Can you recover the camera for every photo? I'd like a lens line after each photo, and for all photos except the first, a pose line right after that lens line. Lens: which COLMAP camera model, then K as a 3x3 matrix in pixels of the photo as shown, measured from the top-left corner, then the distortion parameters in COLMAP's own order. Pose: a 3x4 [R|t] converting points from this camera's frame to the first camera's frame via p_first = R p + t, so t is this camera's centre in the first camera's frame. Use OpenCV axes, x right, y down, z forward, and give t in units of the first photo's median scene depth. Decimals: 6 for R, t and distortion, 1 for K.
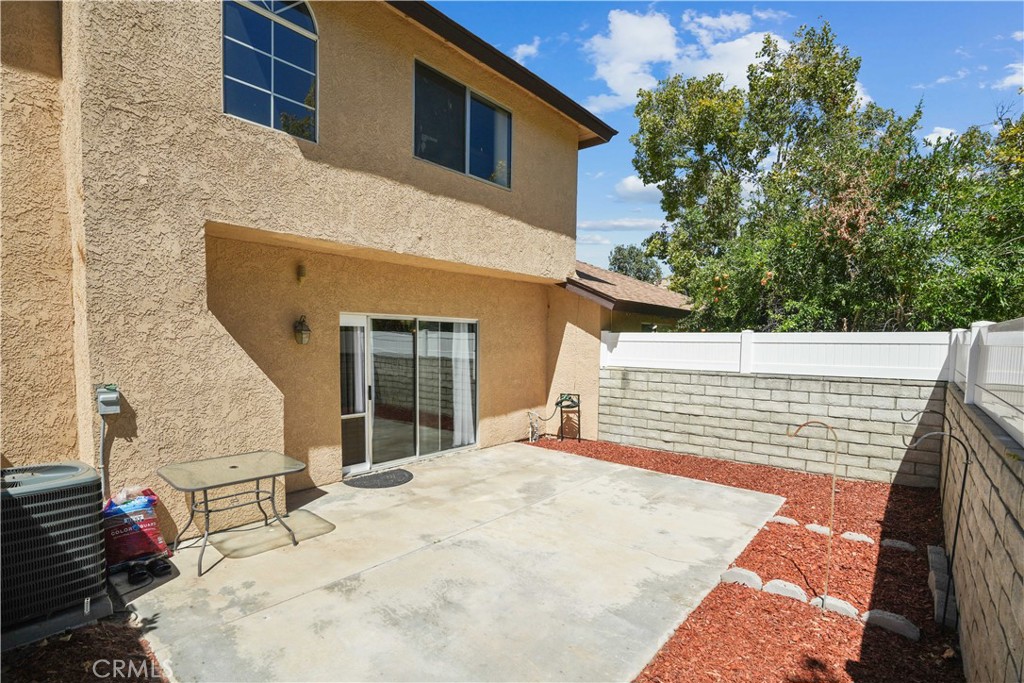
lens RADIAL K [[492.9, 0, 513.1], [0, 492.9, 367.9], [0, 0, 1]] dist [-0.034029, 0.000431]
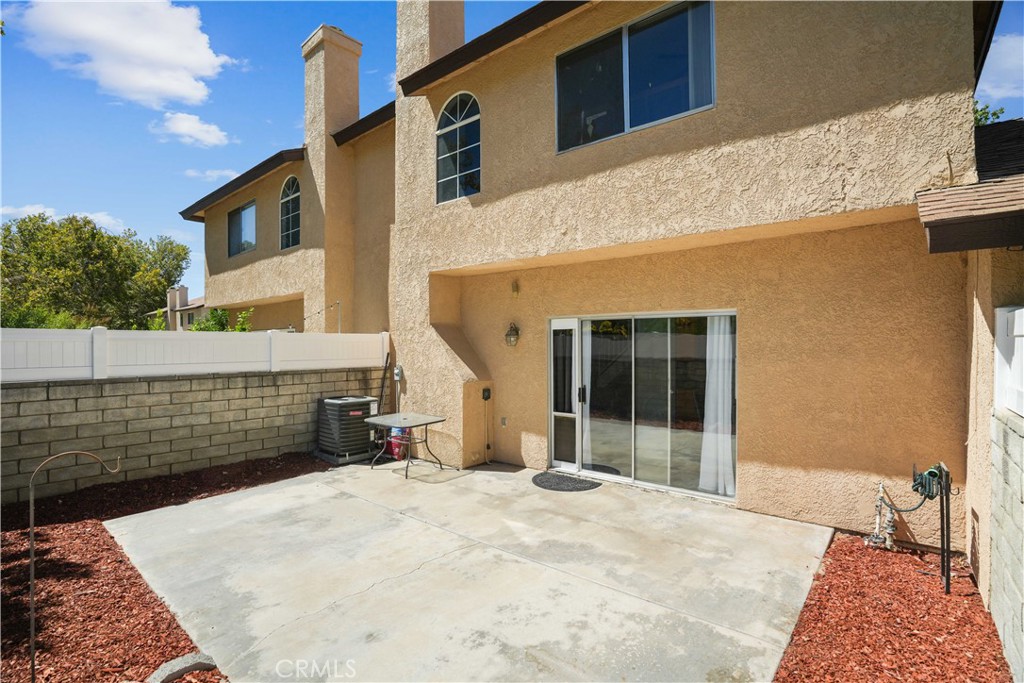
lens RADIAL K [[472.6, 0, 512.6], [0, 472.6, 345.9], [0, 0, 1]] dist [-0.048024, 0.000433]
pose [[0.011936, -0.009797, -0.999881, 0.733951], [-0.055846, 0.998385, -0.010449, -0.034474], [0.998368, 0.055964, 0.011369, 0.934141]]
